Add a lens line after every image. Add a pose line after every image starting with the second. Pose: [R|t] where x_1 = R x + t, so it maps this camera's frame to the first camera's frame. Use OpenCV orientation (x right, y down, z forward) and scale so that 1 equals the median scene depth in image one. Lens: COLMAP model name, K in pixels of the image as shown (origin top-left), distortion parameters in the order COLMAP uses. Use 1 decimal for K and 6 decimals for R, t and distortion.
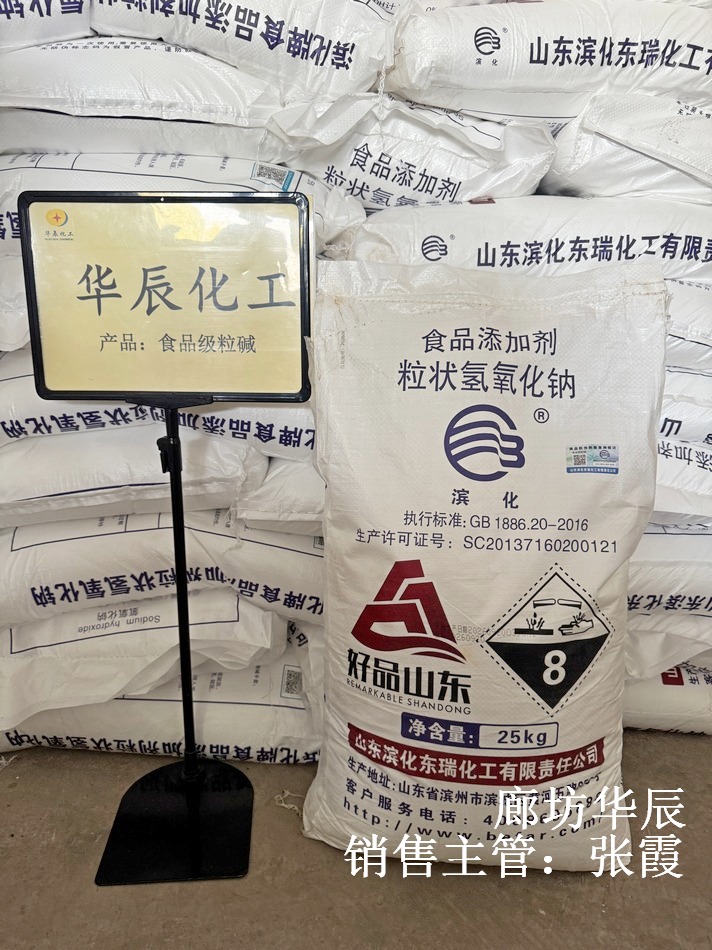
lens RADIAL K [[679.6, 0, 356.0], [0, 679.6, 483.0], [0, 0, 1]] dist [0.110909, -0.197894]
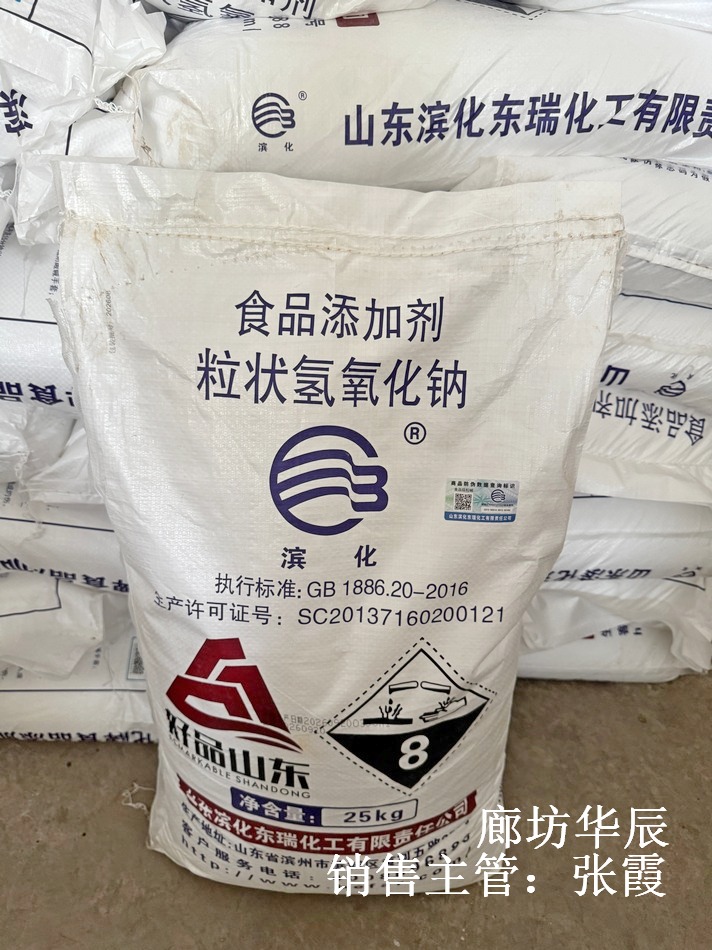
lens RADIAL K [[679.6, 0, 356.0], [0, 679.6, 483.0], [0, 0, 1]] dist [0.110909, -0.197894]
pose [[0.998815, -0.010753, 0.047475, 0.161736], [-0.006561, 0.936659, 0.350180, -0.260280], [-0.048233, -0.350077, 0.935478, 0.318429]]
